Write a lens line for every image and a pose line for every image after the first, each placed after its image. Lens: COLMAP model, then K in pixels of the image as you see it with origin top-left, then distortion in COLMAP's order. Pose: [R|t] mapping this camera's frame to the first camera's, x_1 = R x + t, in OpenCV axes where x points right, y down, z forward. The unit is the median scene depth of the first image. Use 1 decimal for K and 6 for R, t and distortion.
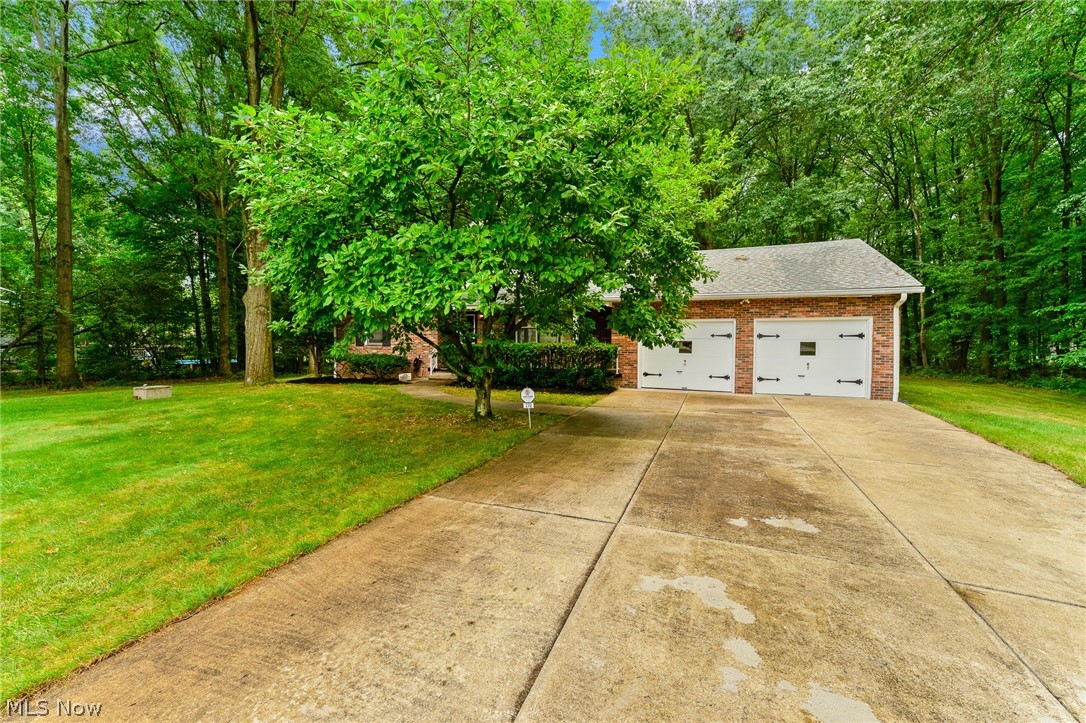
lens RADIAL K [[439.9, 0, 545.7], [0, 439.9, 354.4], [0, 0, 1]] dist [-0.002114, -0.000310]
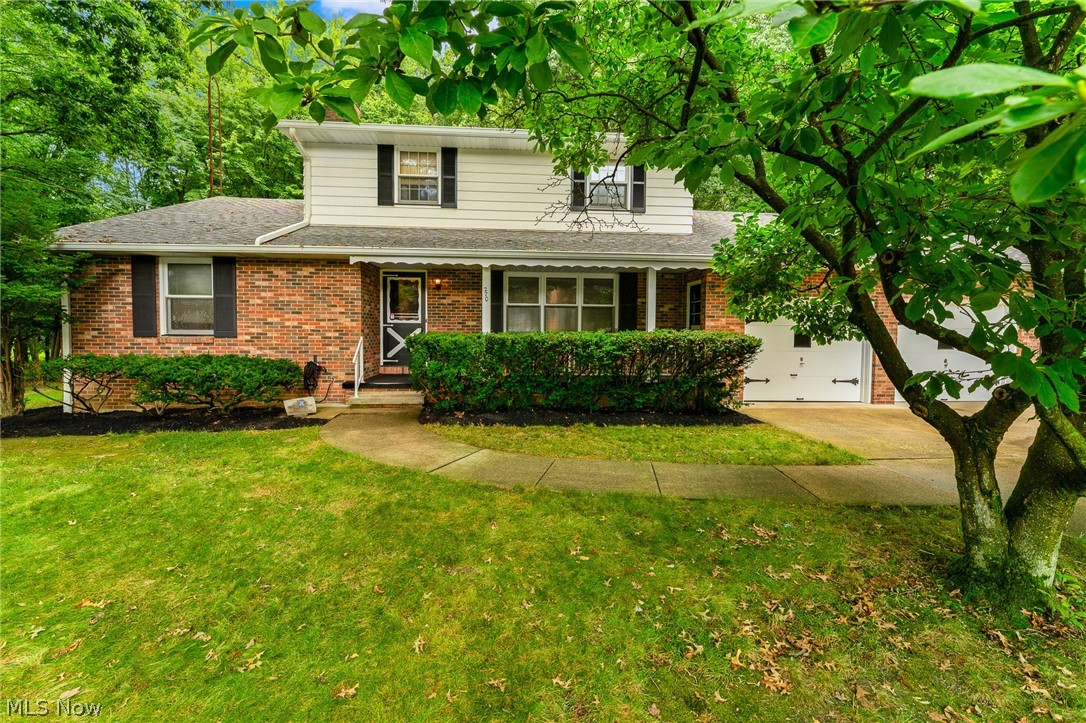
lens RADIAL K [[456.9, 0, 547.4], [0, 456.9, 352.3], [0, 0, 1]] dist [-0.008623, 0.002781]
pose [[0.897348, -0.015584, 0.441048, -0.373560], [0.008019, 0.999787, 0.019010, -0.012865], [-0.441250, -0.013522, 0.897282, 0.578742]]
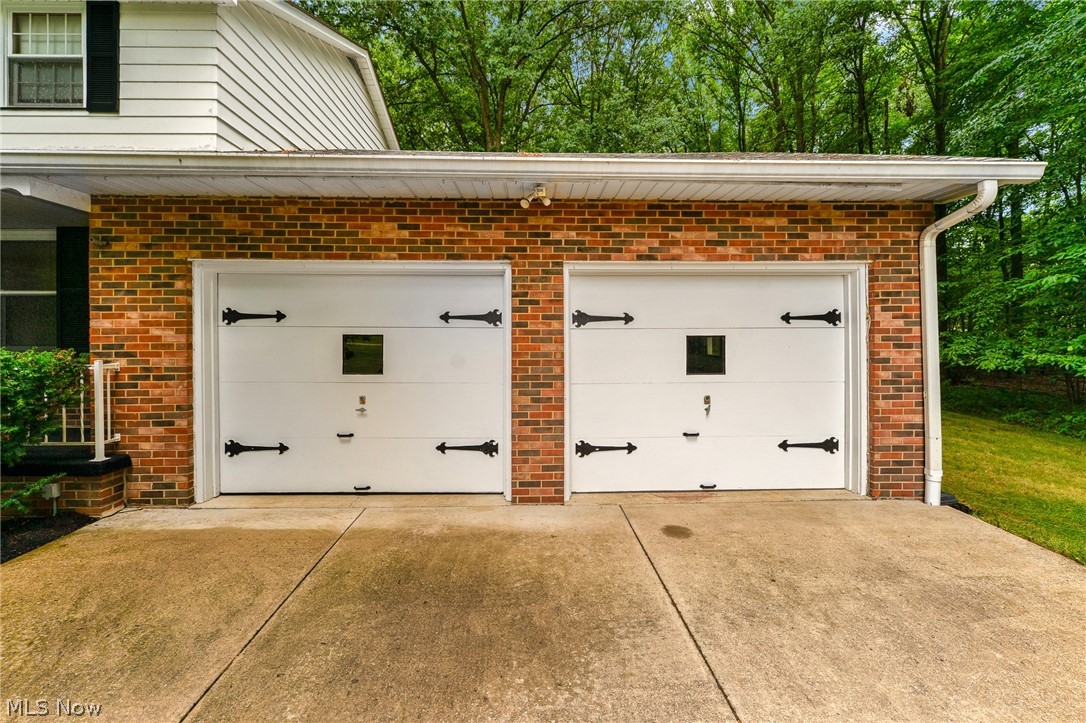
lens RADIAL K [[439.9, 0, 525.1], [0, 439.9, 333.2], [0, 0, 1]] dist [-0.002114, -0.000310]
pose [[0.915875, -0.004817, 0.401434, 0.317037], [0.018641, 0.999360, -0.030538, -0.021220], [-0.401029, 0.035452, 0.915379, 0.715147]]
